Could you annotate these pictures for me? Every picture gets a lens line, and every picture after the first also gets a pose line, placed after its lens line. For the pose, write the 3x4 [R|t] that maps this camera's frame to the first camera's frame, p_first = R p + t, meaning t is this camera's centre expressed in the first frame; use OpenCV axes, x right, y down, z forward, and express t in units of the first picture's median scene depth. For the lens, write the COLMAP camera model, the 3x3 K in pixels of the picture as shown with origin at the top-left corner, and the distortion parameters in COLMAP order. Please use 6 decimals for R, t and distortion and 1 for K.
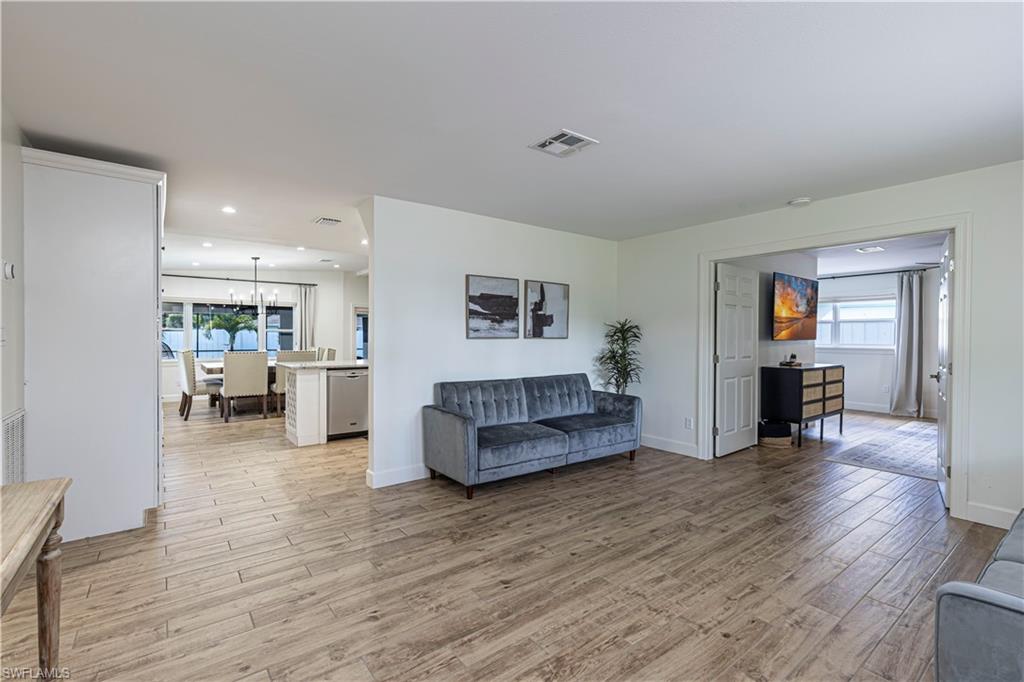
lens RADIAL K [[457.0, 0, 517.0], [0, 457.0, 339.1], [0, 0, 1]] dist [0.000213, 0.000020]
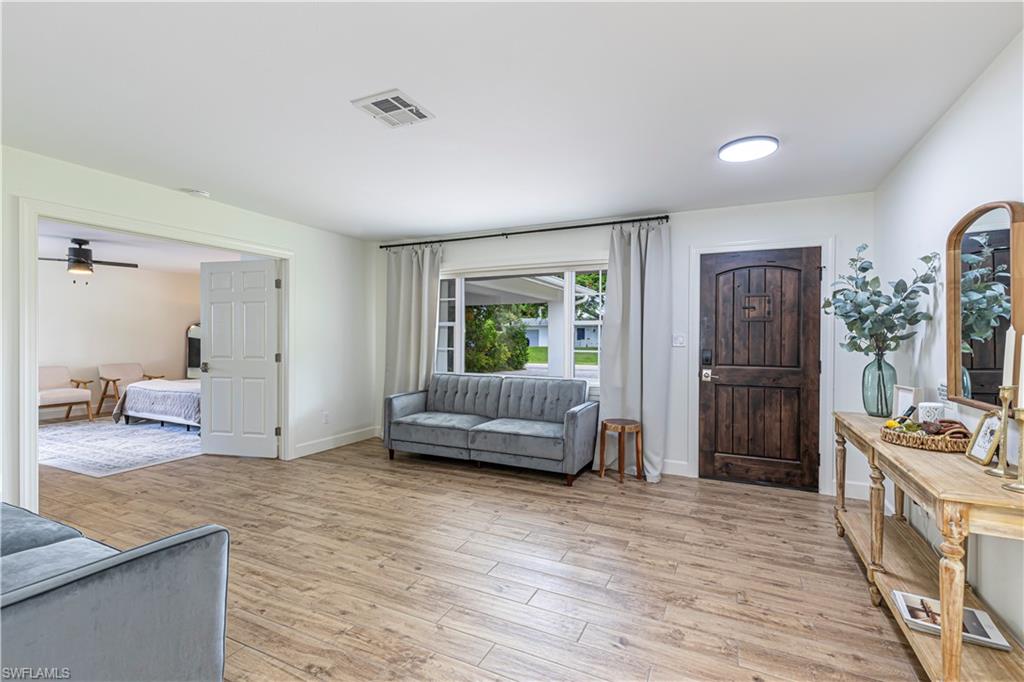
lens RADIAL K [[462.0, 0, 515.4], [0, 462.0, 339.7], [0, 0, 1]] dist [0.003594, 0.000332]
pose [[-0.447927, -0.012725, 0.893979, -0.608371], [-0.002048, 0.999911, 0.013206, -0.009459], [-0.894068, 0.004084, -0.447913, 0.935555]]
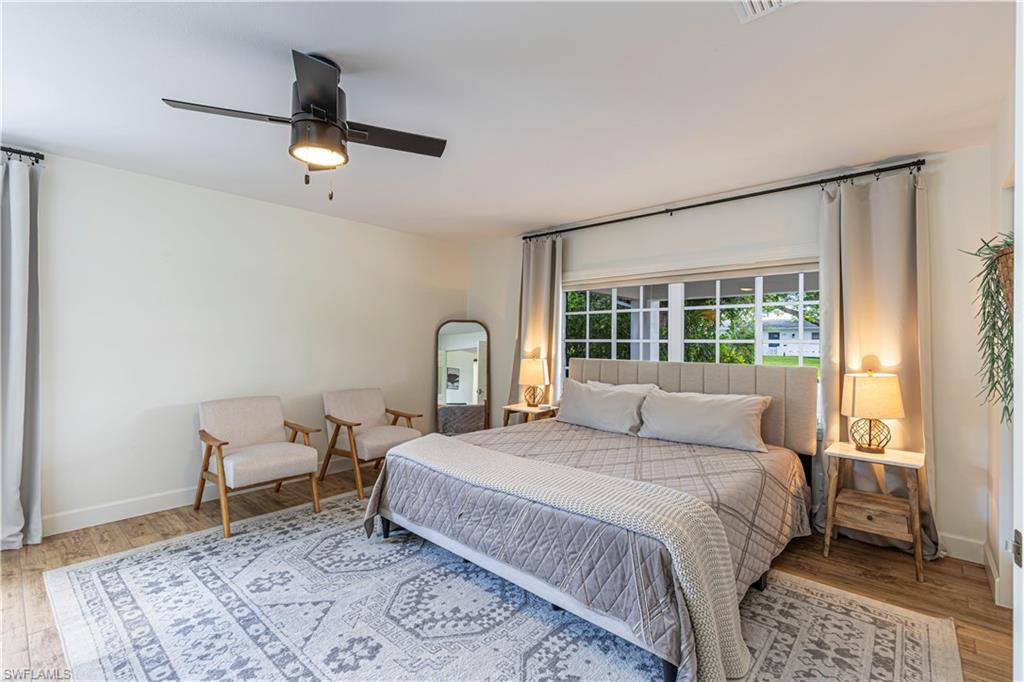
lens RADIAL K [[456.4, 0, 513.9], [0, 456.4, 315.0], [0, 0, 1]] dist [0.001206, 0.000091]
pose [[-0.190513, 0.024112, 0.981389, -0.465543], [0.017236, 0.999626, -0.021214, -0.010363], [-0.981533, 0.012873, -0.190857, 0.982115]]
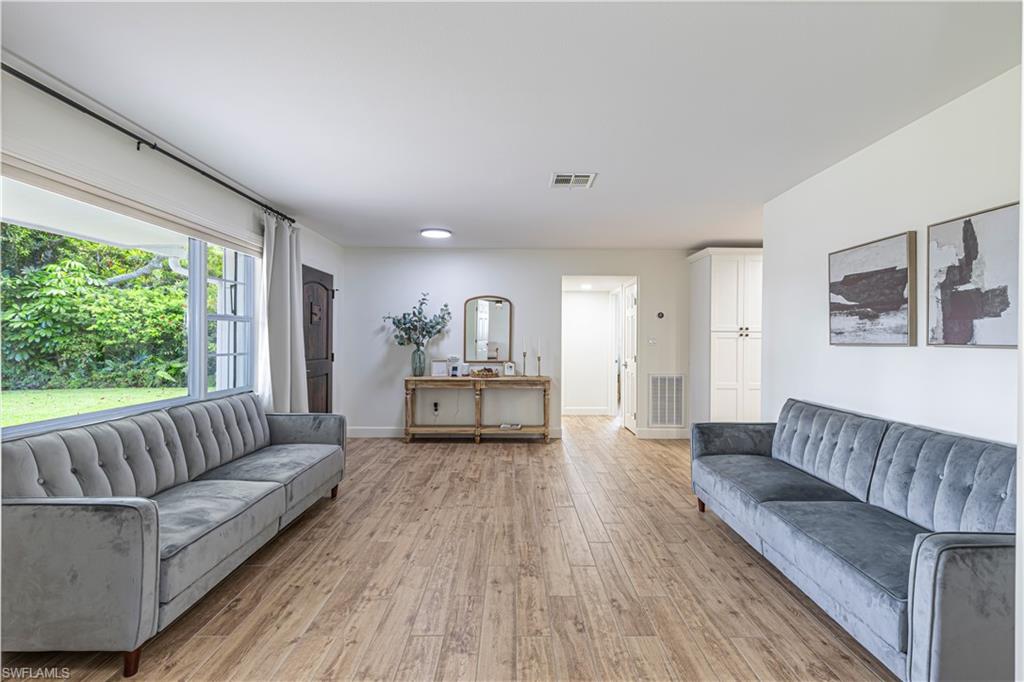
lens RADIAL K [[462.0, 0, 515.4], [0, 462.0, 339.7], [0, 0, 1]] dist [0.003594, 0.000332]
pose [[-0.605495, -0.006779, -0.795820, 0.912098], [-0.012605, 0.999920, 0.001073, -0.005043], [0.795750, 0.010681, -0.605532, 1.281027]]
